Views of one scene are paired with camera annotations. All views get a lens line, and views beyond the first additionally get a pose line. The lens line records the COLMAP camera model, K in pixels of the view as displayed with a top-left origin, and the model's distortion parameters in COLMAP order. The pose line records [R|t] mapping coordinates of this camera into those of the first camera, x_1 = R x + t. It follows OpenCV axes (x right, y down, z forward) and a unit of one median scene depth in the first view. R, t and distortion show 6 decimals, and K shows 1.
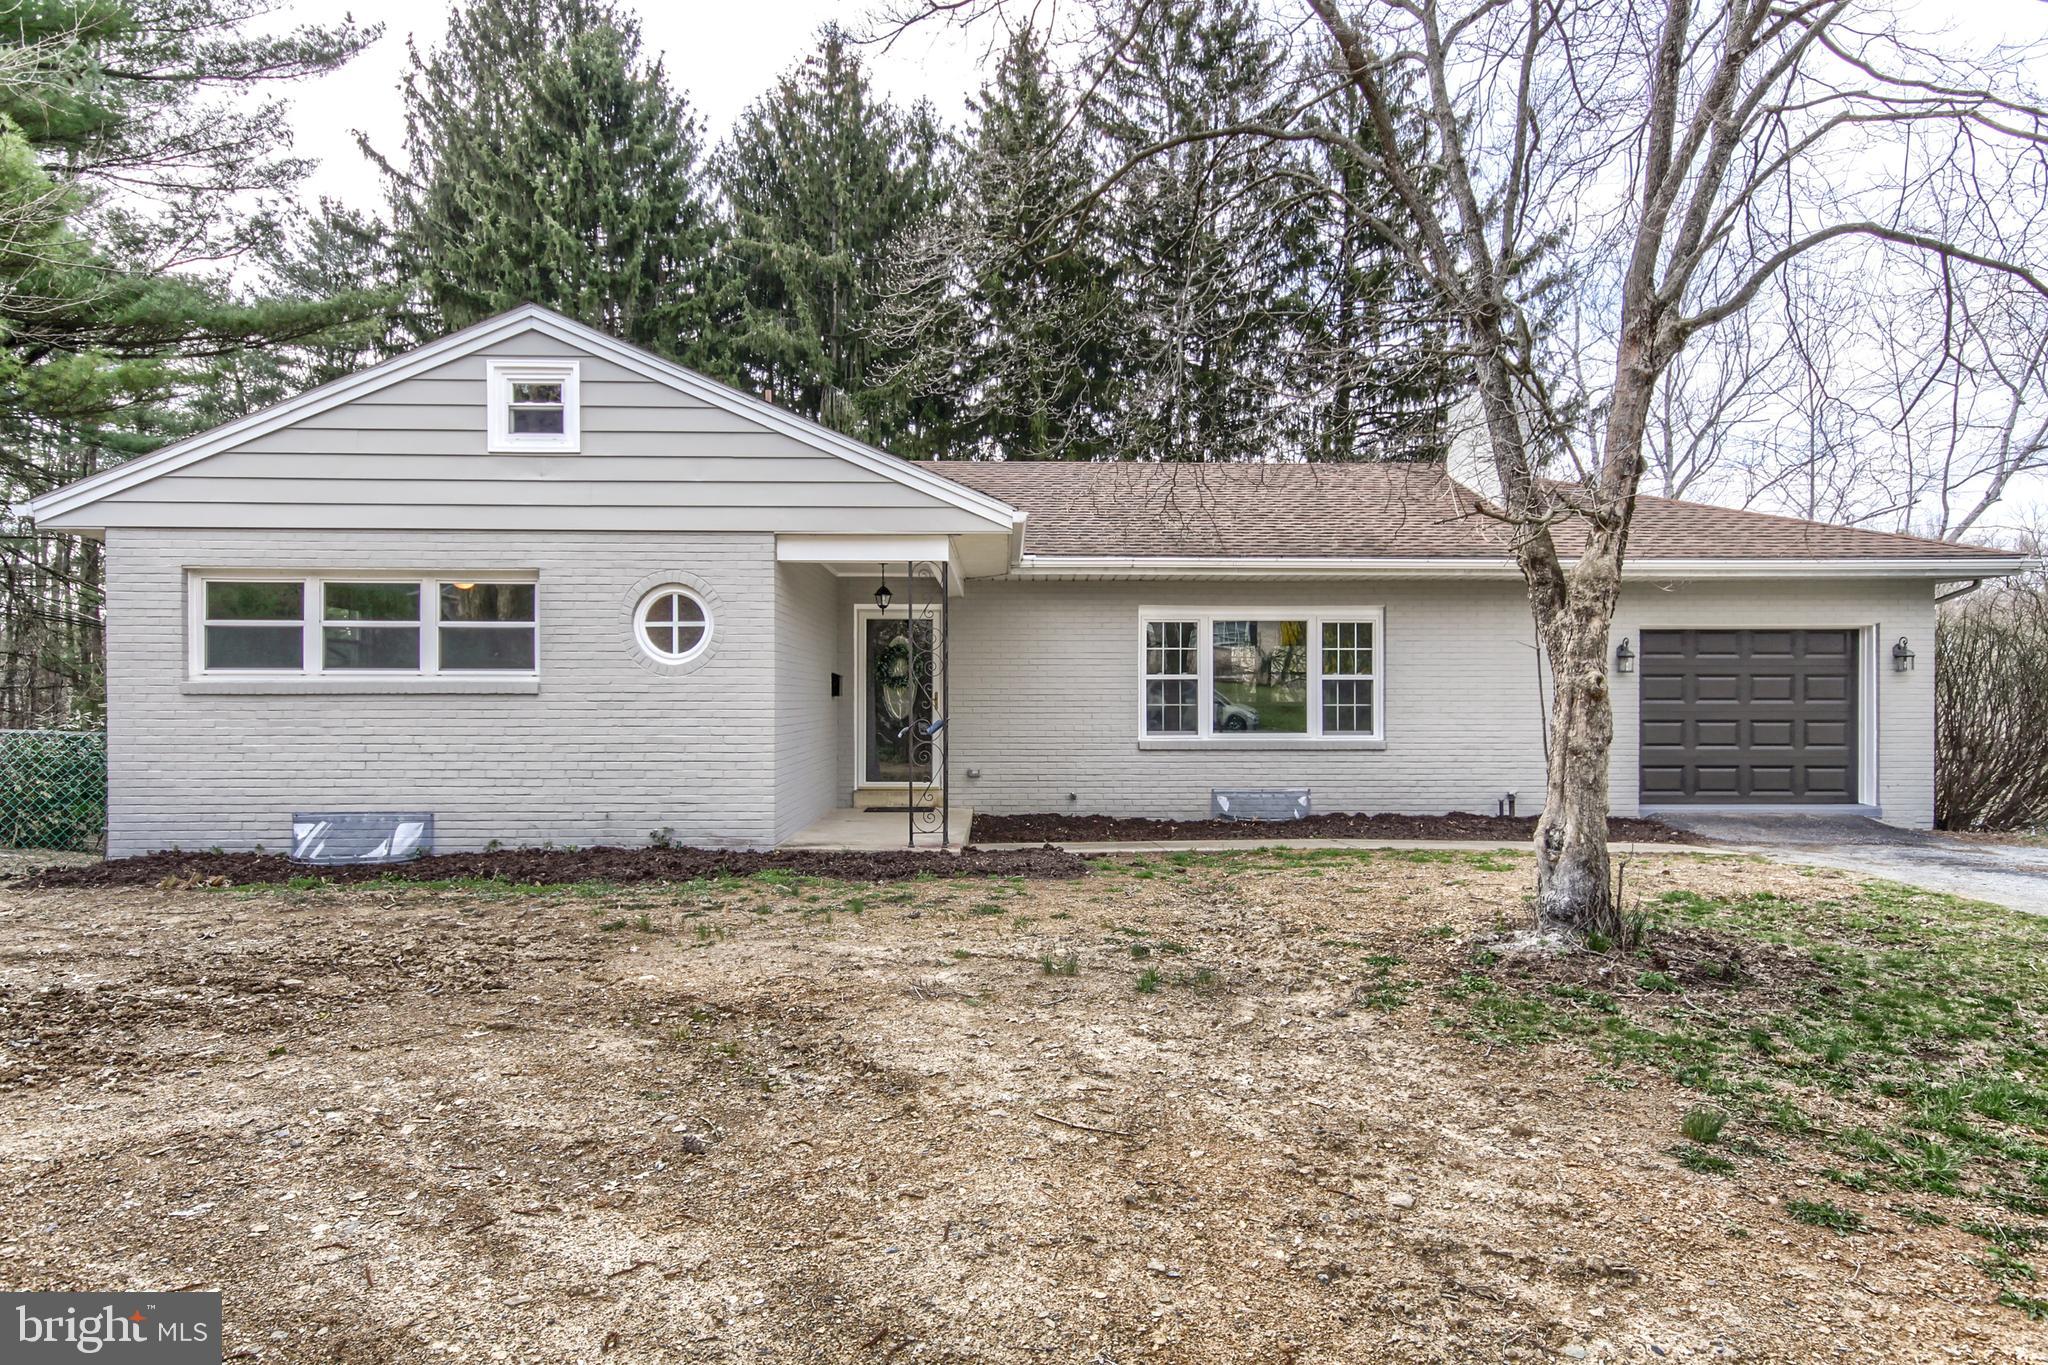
lens RADIAL K [[1144.8, 0, 1031.2], [0, 1144.8, 688.0], [0, 0, 1]] dist [0.007321, 0.000573]
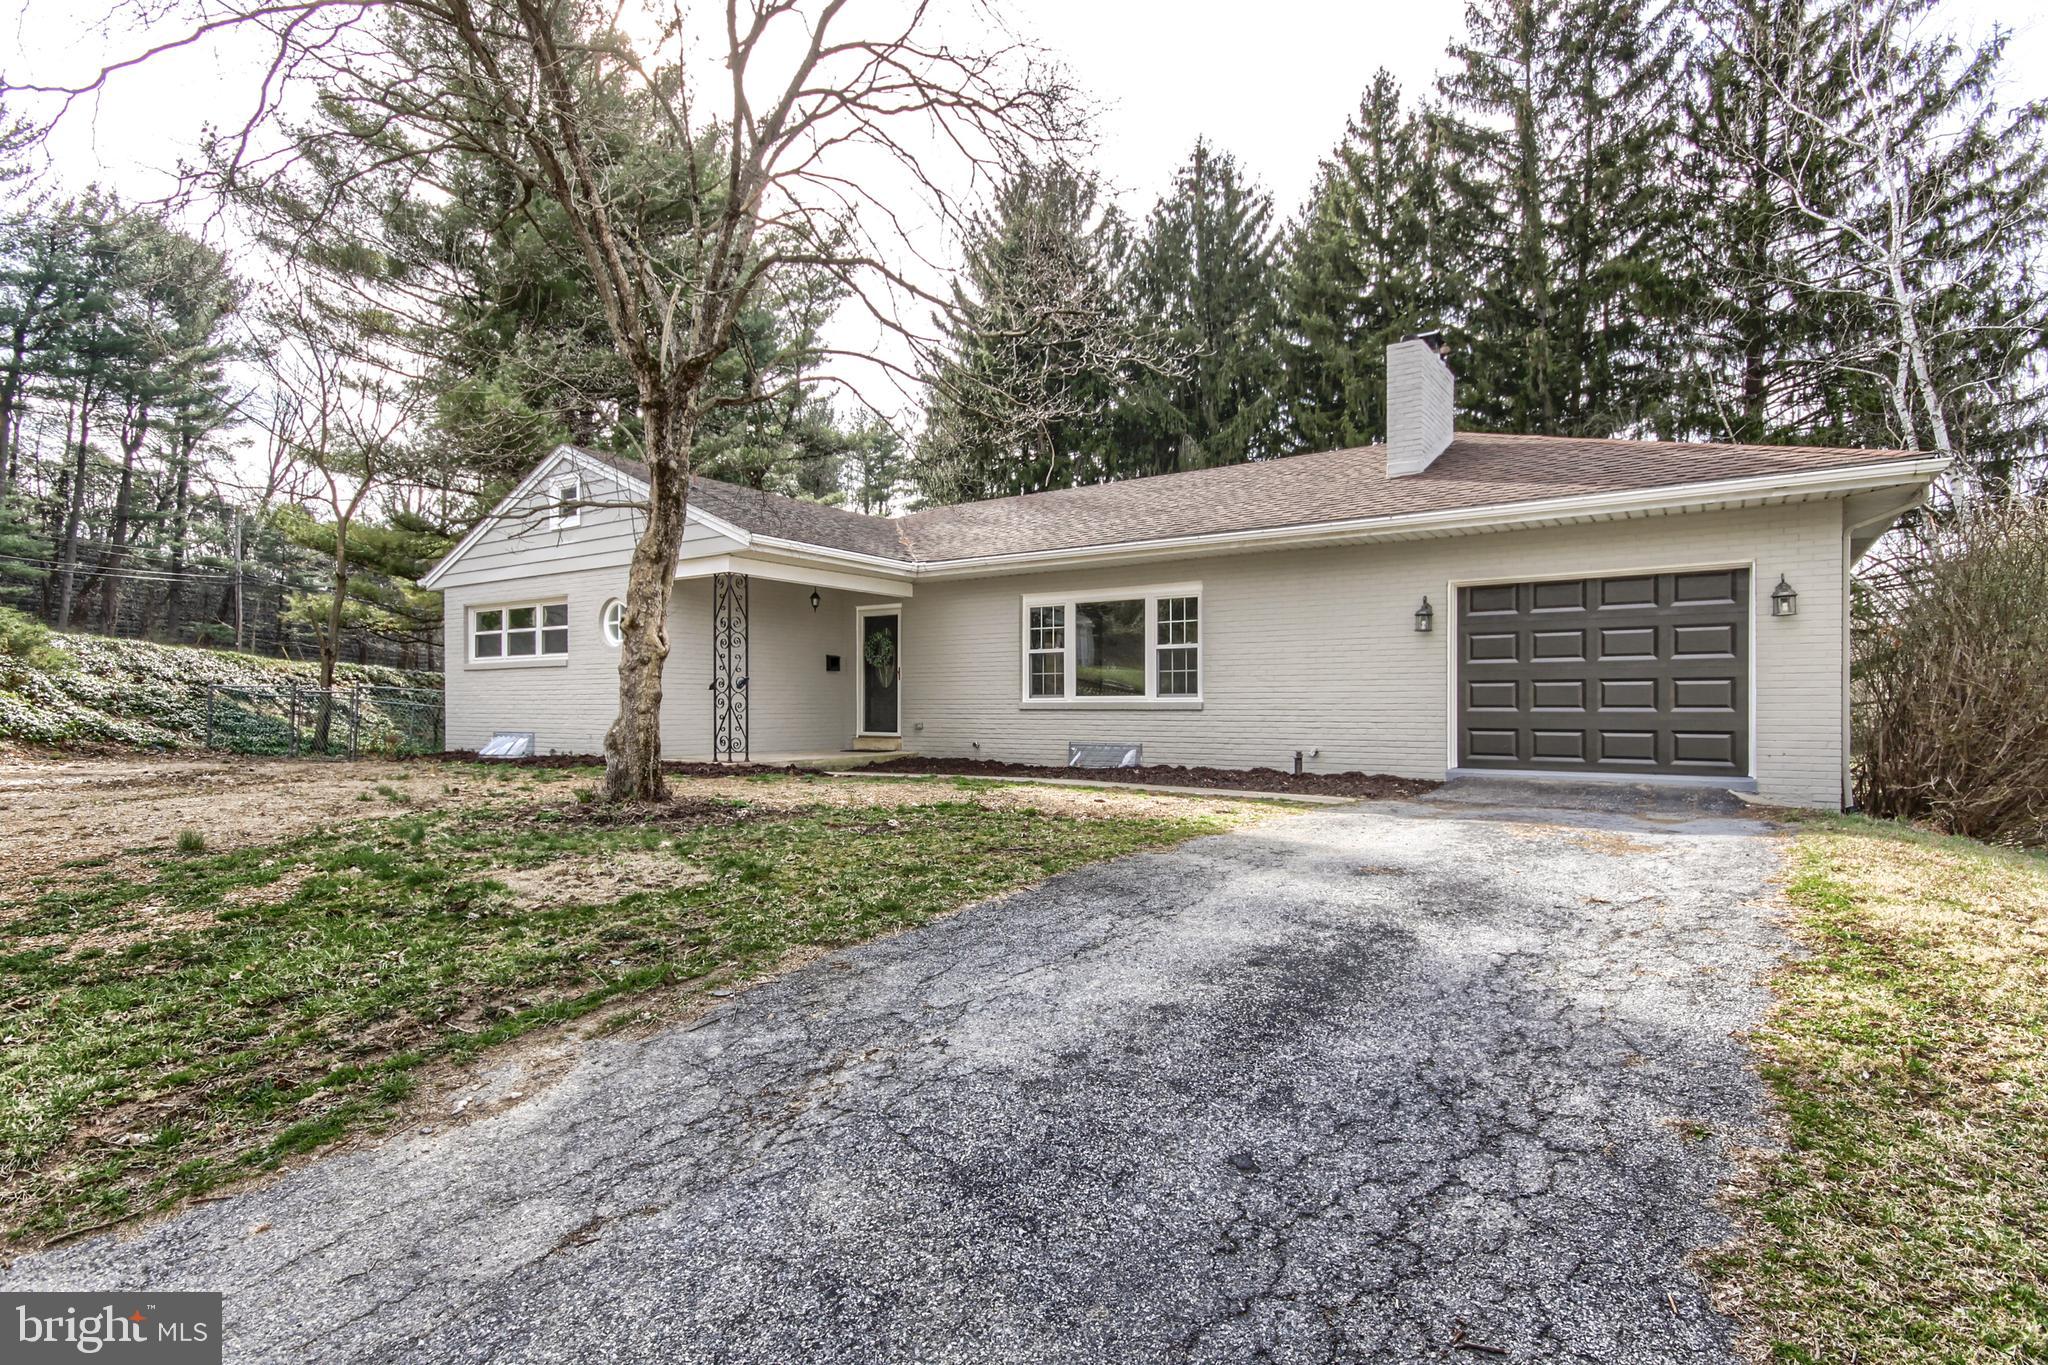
lens RADIAL K [[975.1, 0, 1014.9], [0, 975.1, 699.9], [0, 0, 1]] dist [-0.001269, -0.000399]
pose [[0.823341, -0.003491, -0.567536, 0.693027], [0.005292, 0.999985, 0.001526, 0.041333], [0.567522, -0.004260, 0.823347, 0.118081]]
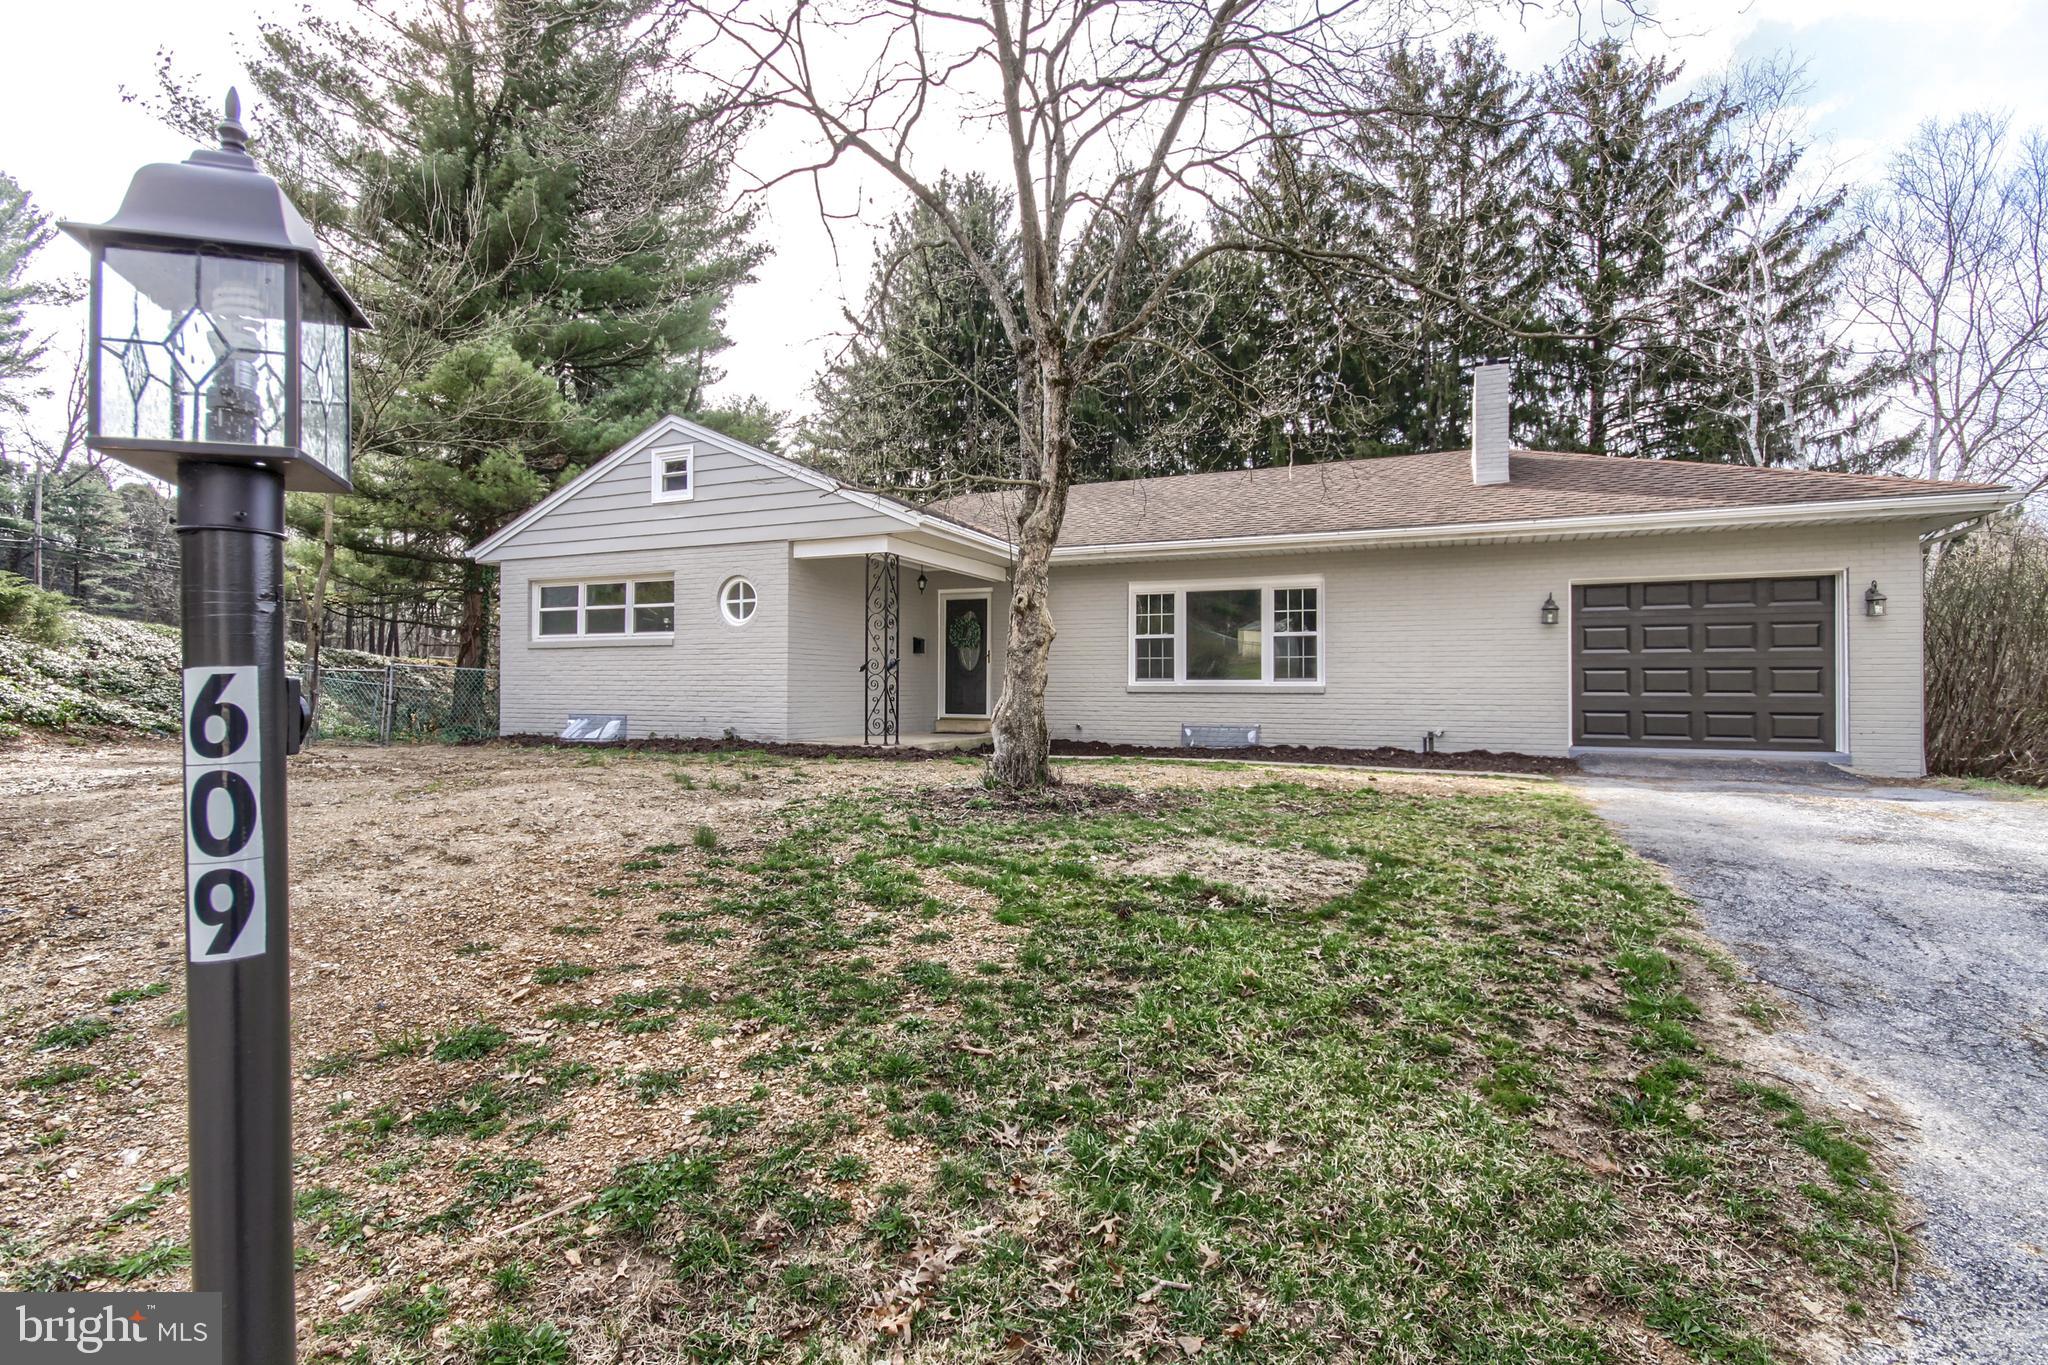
lens RADIAL K [[929.0, 0, 1014.6], [0, 929.0, 660.0], [0, 0, 1]] dist [-0.007212, -0.000250]
pose [[0.907971, -0.009093, -0.418935, 0.419505], [-0.000089, 0.999760, -0.021892, 0.039925], [0.419034, 0.019914, 0.907752, -0.013414]]
